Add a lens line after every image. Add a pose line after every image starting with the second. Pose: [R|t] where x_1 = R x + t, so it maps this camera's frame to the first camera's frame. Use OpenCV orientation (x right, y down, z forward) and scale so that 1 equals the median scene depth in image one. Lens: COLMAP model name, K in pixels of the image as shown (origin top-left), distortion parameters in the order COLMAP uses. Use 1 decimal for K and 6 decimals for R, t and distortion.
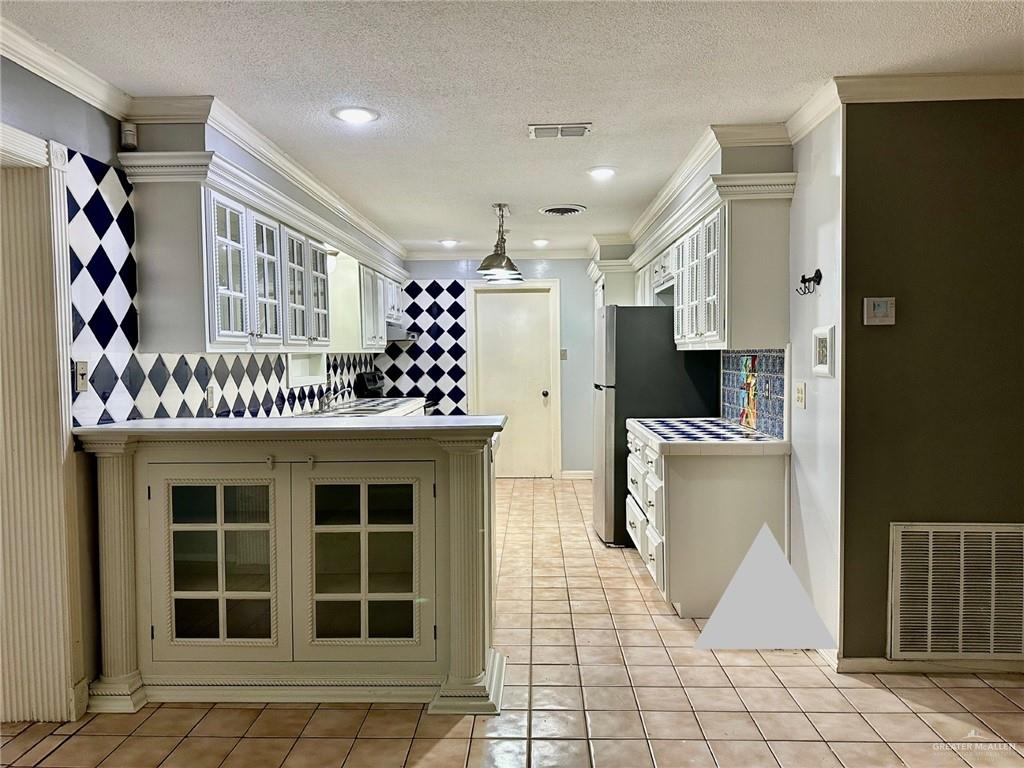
lens RADIAL K [[747.4, 0, 513.1], [0, 747.4, 381.5], [0, 0, 1]] dist [0.066415, -0.061641]
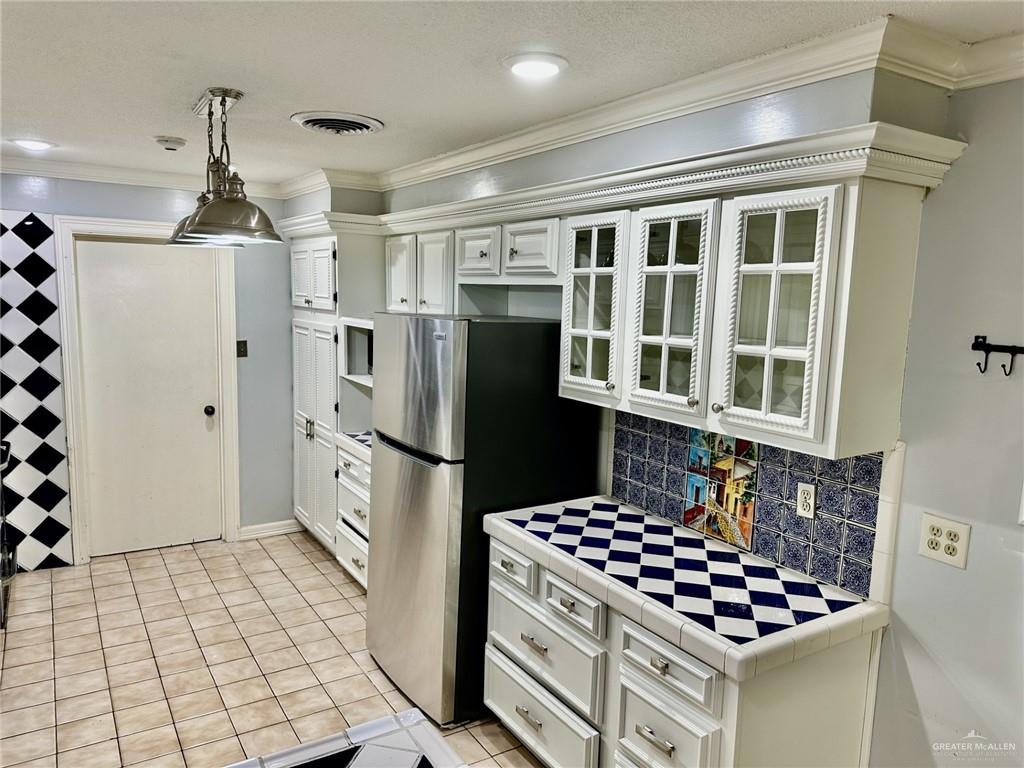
lens RADIAL K [[728.6, 0, 516.4], [0, 728.6, 386.1], [0, 0, 1]] dist [0.093185, -0.124656]
pose [[0.822216, -0.034639, 0.568120, -0.197004], [-0.023080, 0.995296, 0.094088, -0.138978], [-0.568707, -0.090474, 0.817549, 0.700096]]
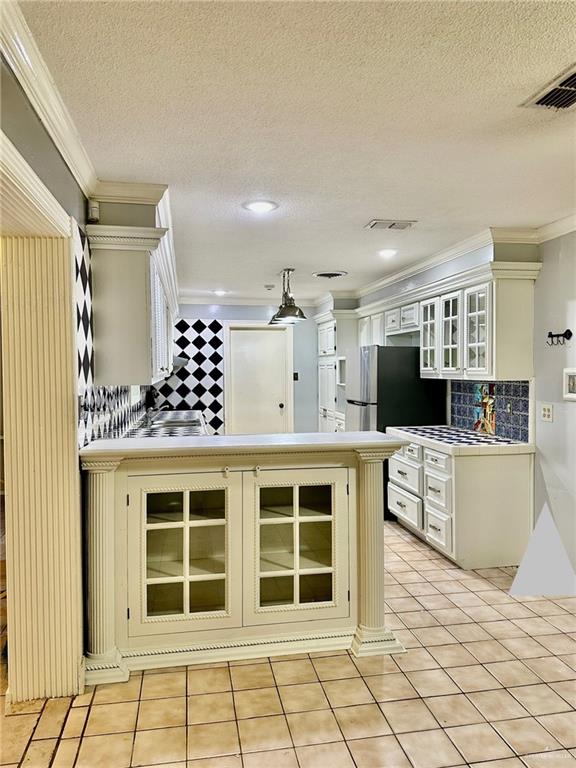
lens RADIAL K [[560.5, 0, 287.6], [0, 560.5, 374.9], [0, 0, 1]] dist [0.066415, -0.061641]
pose [[0.974914, 0.004647, 0.222534, -0.346541], [0.001093, 0.999670, -0.025666, -0.026712], [-0.222579, 0.025266, 0.974587, 0.024888]]
